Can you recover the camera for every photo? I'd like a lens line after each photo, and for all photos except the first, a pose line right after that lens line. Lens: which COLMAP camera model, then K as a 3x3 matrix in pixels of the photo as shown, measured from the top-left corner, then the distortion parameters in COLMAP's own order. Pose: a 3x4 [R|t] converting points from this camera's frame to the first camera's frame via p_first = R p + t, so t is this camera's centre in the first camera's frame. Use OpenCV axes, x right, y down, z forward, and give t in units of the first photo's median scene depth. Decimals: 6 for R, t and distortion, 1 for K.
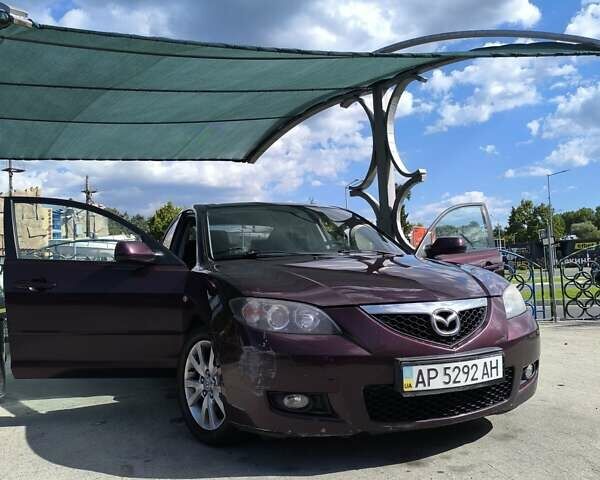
lens RADIAL K [[533.0, 0, 317.5], [0, 533.0, 240.6], [0, 0, 1]] dist [0.009329, -0.006217]
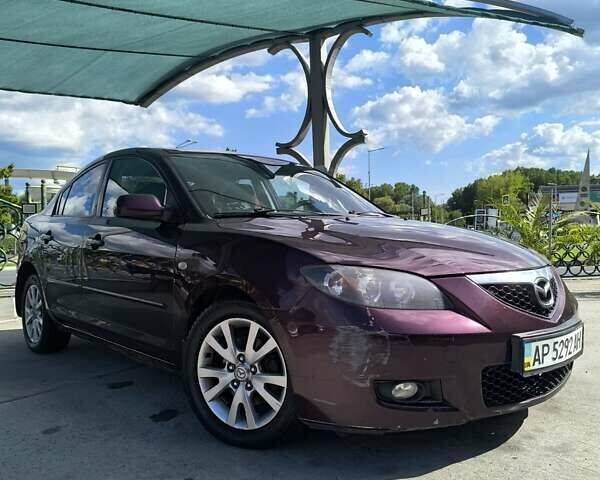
lens RADIAL K [[533.0, 0, 317.5], [0, 533.0, 240.6], [0, 0, 1]] dist [0.009329, -0.006217]
pose [[0.946506, 0.019387, 0.322103, -0.418780], [-0.039709, 0.997605, 0.056639, 0.028319], [-0.320234, -0.066400, 0.945009, 0.268351]]
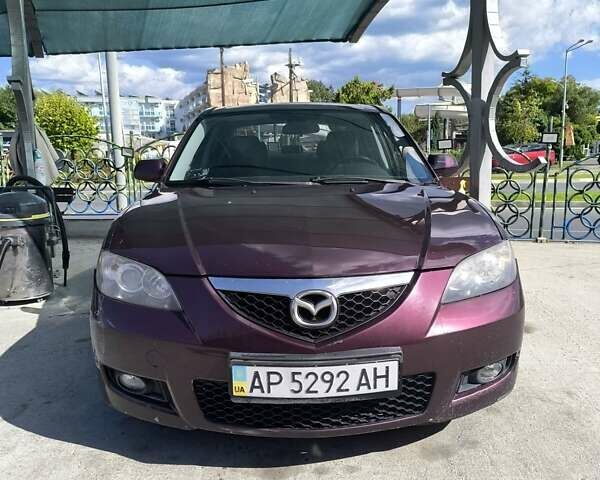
lens RADIAL K [[551.9, 0, 324.1], [0, 551.9, 239.8], [0, 0, 1]] dist [0.008140, -0.001873]
pose [[0.936411, 0.077017, -0.342349, 0.502236], [0.001019, 0.975016, 0.222133, -0.105671], [0.350904, -0.208357, 0.912937, 0.338550]]
